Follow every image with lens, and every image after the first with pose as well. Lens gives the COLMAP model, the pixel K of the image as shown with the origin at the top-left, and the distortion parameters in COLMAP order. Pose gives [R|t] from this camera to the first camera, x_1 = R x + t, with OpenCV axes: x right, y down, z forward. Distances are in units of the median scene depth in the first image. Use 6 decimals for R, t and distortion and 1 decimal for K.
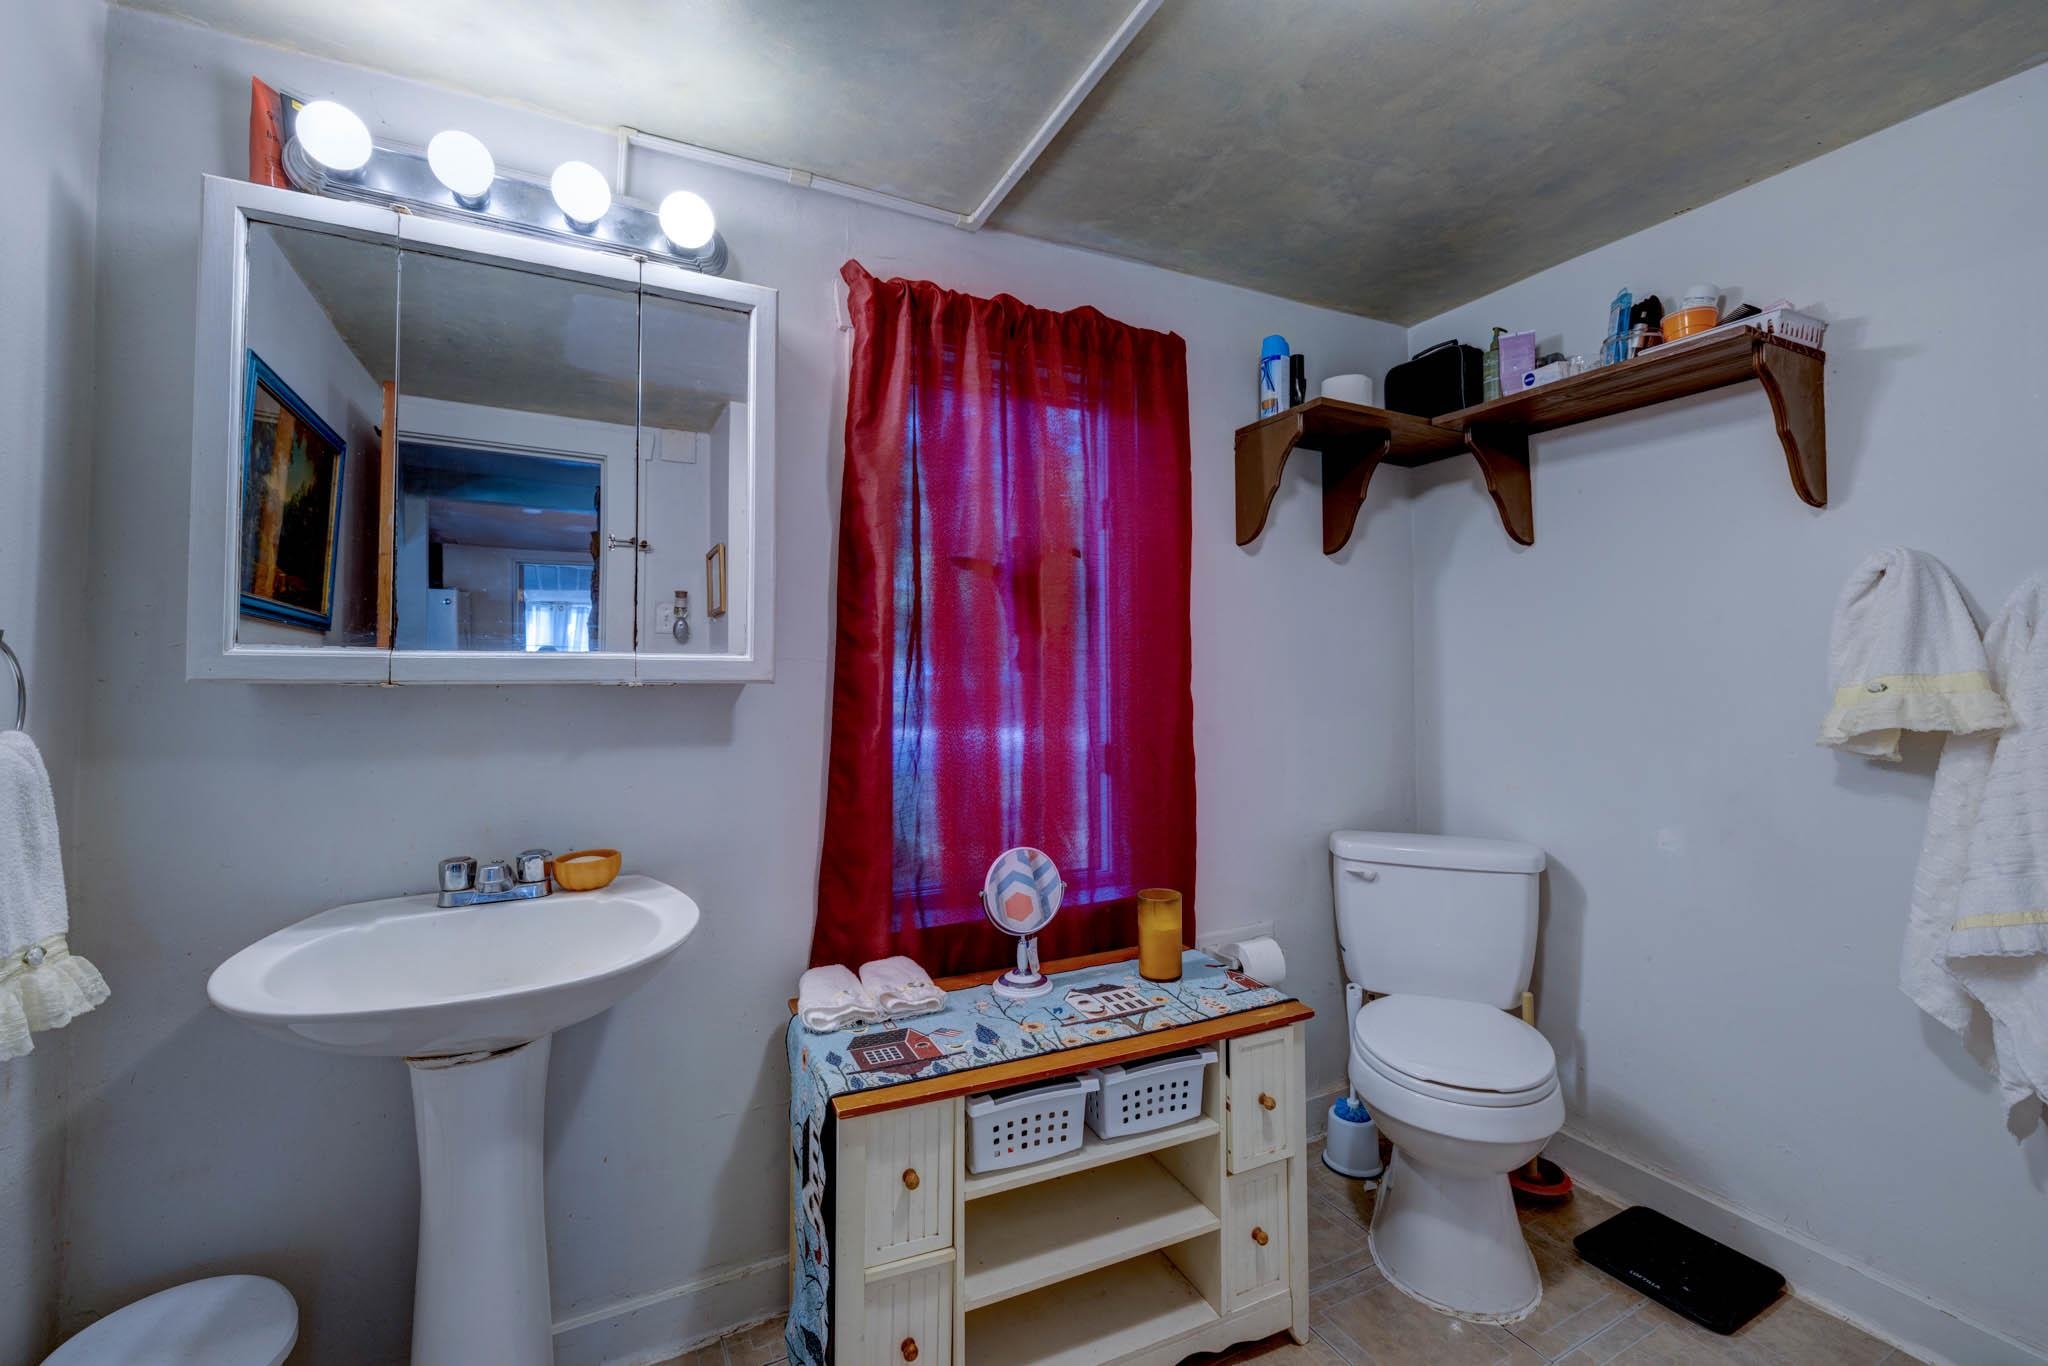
lens RADIAL K [[863.9, 0, 1030.7], [0, 863.9, 657.6], [0, 0, 1]] dist [0.001499, 0.000719]
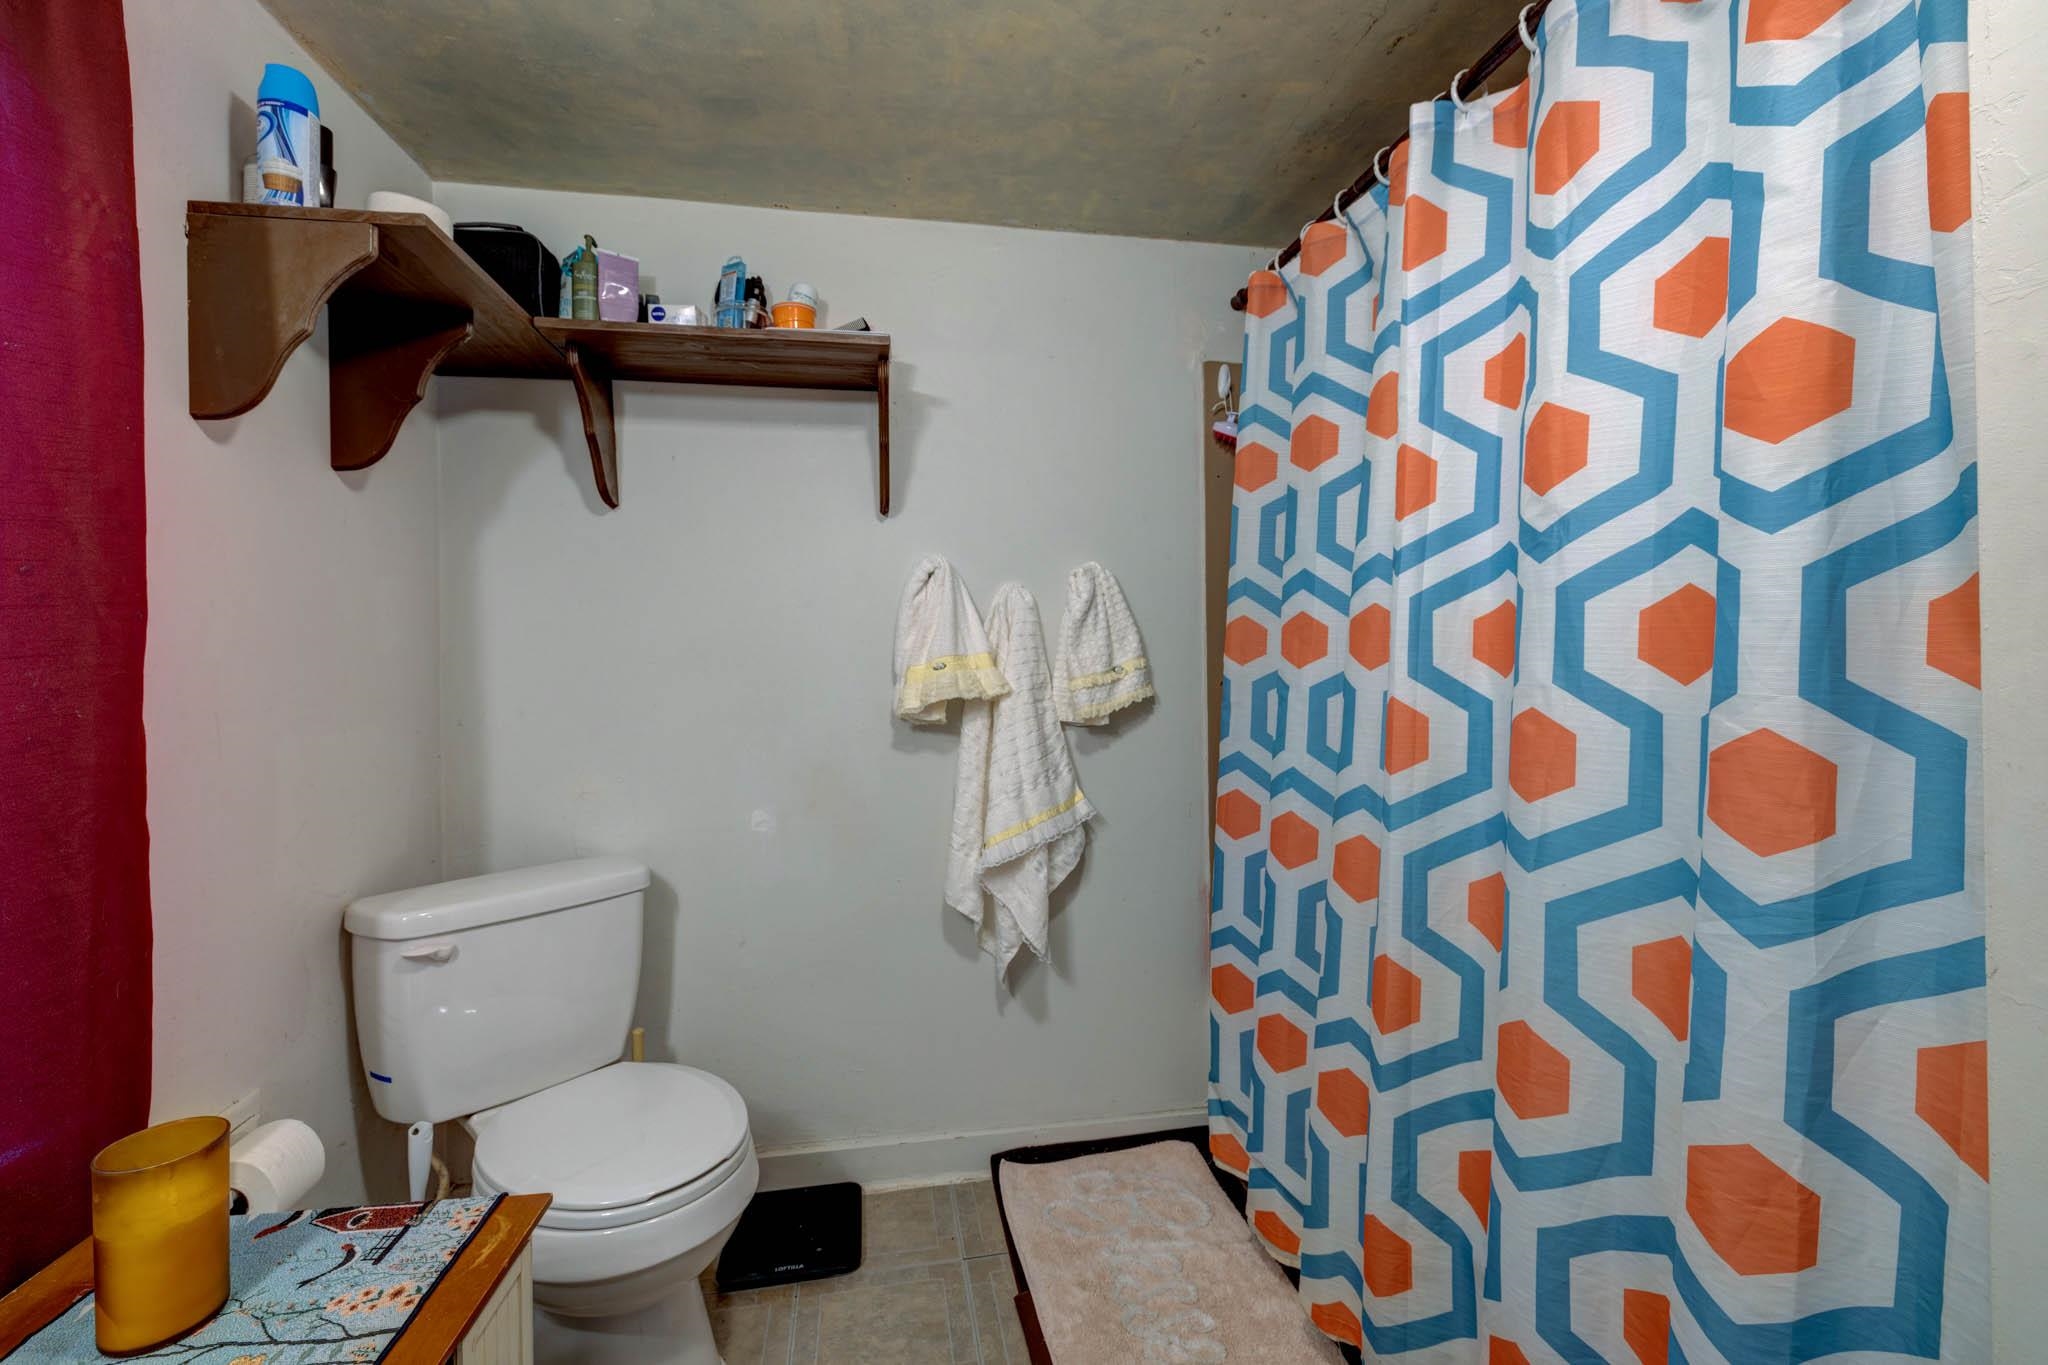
lens RADIAL K [[863.0, 0, 1029.4], [0, 863.0, 657.4], [0, 0, 1]] dist [0.001635, 0.000278]
pose [[0.300282, -0.000625, 0.953850, -0.135147], [-0.009929, 0.999944, 0.003781, 0.012937], [-0.953799, -0.010606, 0.300259, 0.404641]]
